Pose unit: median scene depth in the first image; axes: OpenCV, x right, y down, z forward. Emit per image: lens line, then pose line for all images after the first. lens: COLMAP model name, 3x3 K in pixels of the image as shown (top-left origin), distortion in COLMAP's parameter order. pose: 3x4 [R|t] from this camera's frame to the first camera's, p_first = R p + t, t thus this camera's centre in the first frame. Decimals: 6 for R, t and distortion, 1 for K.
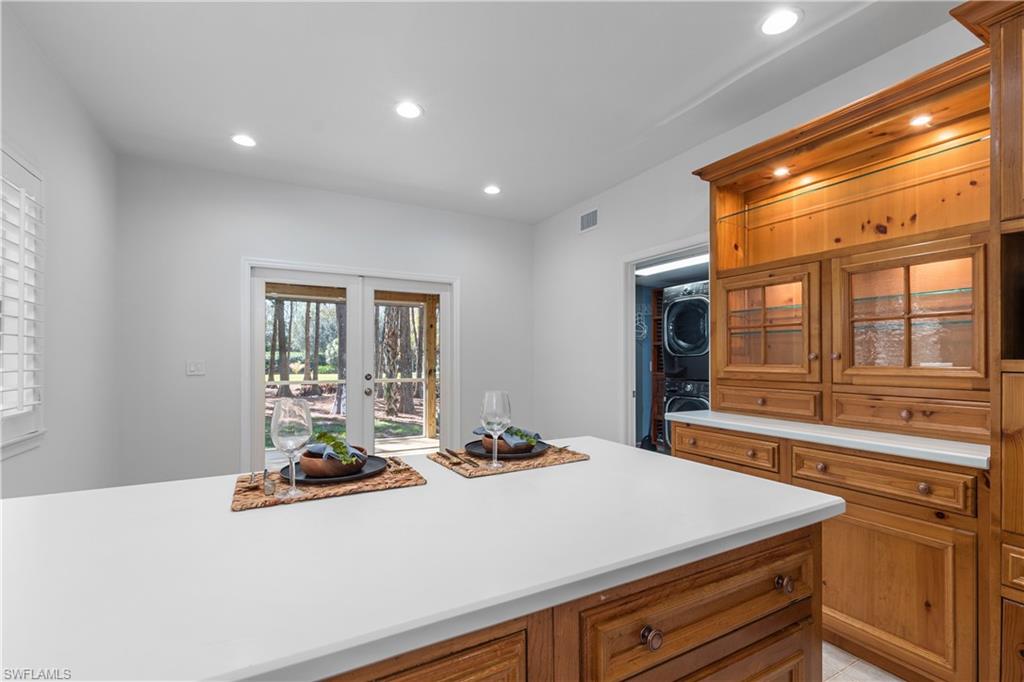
lens RADIAL K [[450.6, 0, 505.5], [0, 450.6, 347.6], [0, 0, 1]] dist [0.002037, -0.002555]
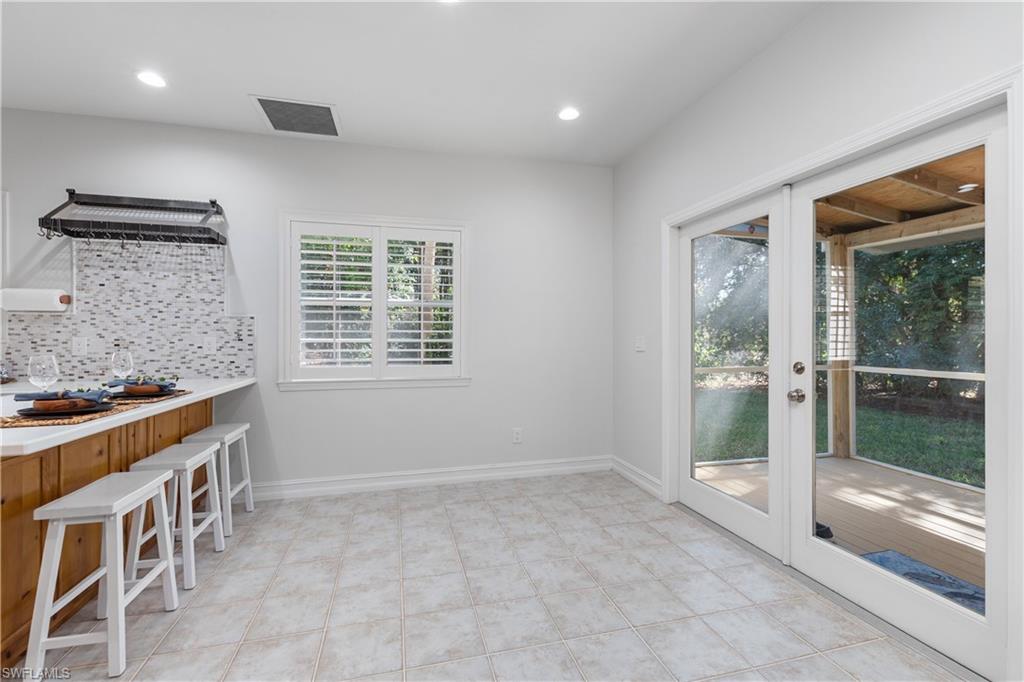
lens RADIAL K [[424.1, 0, 501.3], [0, 424.1, 337.3], [0, 0, 1]] dist [0.001940, -0.000371]
pose [[-0.238965, 0.004332, -0.971018, 0.098520], [0.022774, 0.999740, -0.001144, 0.008118], [0.970761, -0.022388, -0.239002, 0.297468]]
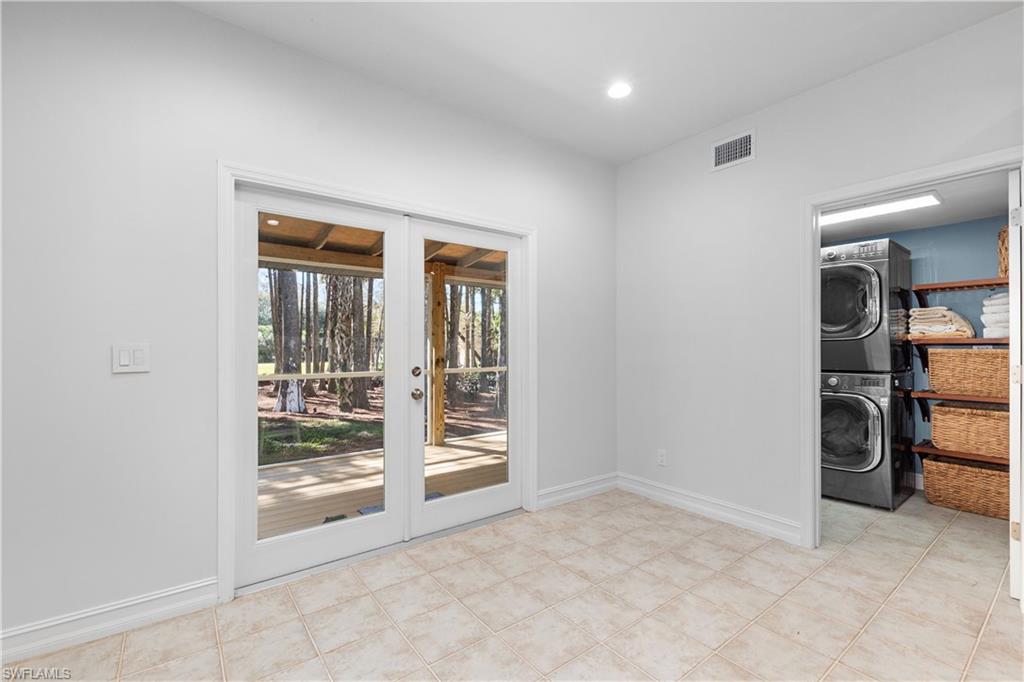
lens RADIAL K [[450.6, 0, 506.0], [0, 450.6, 334.5], [0, 0, 1]] dist [0.002037, -0.002555]
pose [[0.988936, 0.005520, 0.148237, -0.103764], [-0.004996, 0.999980, -0.003907, 0.005293], [-0.148256, 0.003123, 0.988944, 0.130219]]
